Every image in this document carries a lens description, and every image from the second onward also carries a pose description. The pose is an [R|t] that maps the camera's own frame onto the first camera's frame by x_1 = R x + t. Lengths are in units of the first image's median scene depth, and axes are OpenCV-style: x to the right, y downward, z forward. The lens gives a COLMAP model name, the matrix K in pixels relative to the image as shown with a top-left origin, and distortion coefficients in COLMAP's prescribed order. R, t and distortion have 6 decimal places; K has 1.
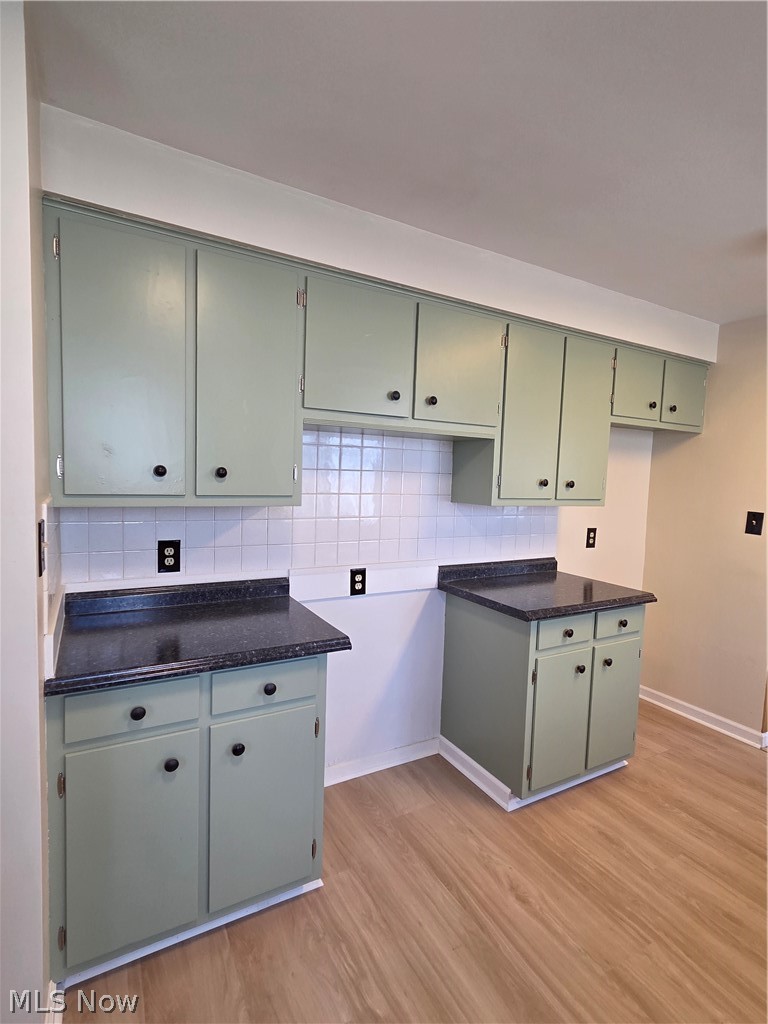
lens RADIAL K [[503.1, 0, 382.7], [0, 503.1, 512.4], [0, 0, 1]] dist [0.004826, 0.001599]
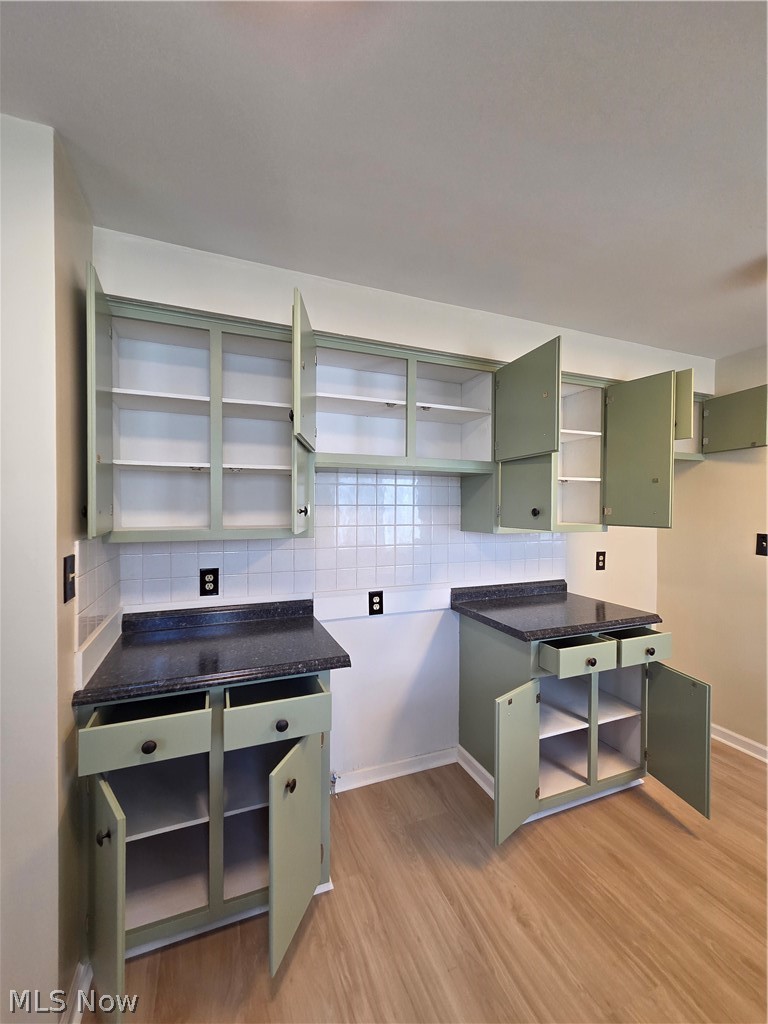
lens RADIAL K [[417.4, 0, 384.8], [0, 417.4, 513.2], [0, 0, 1]] dist [0.005060, -0.000063]
pose [[0.990848, -0.028178, -0.132012, 0.109355], [0.019505, 0.997593, -0.066541, -0.001231], [0.133569, 0.063357, 0.989012, 0.062841]]
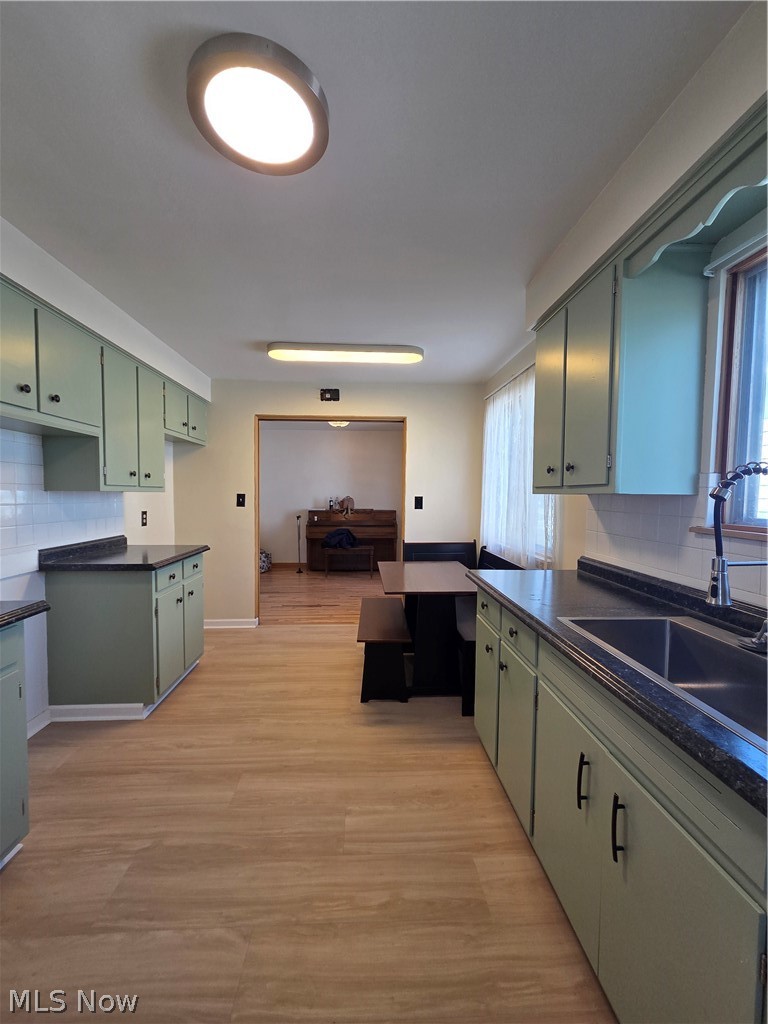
lens RADIAL K [[417.4, 0, 384.8], [0, 417.4, 512.6], [0, 0, 1]] dist [0.005060, -0.000063]
pose [[0.432947, -0.071267, 0.898598, -0.436131], [0.078407, 0.996069, 0.041220, 0.056179], [-0.898003, 0.052610, 0.436832, -0.080902]]
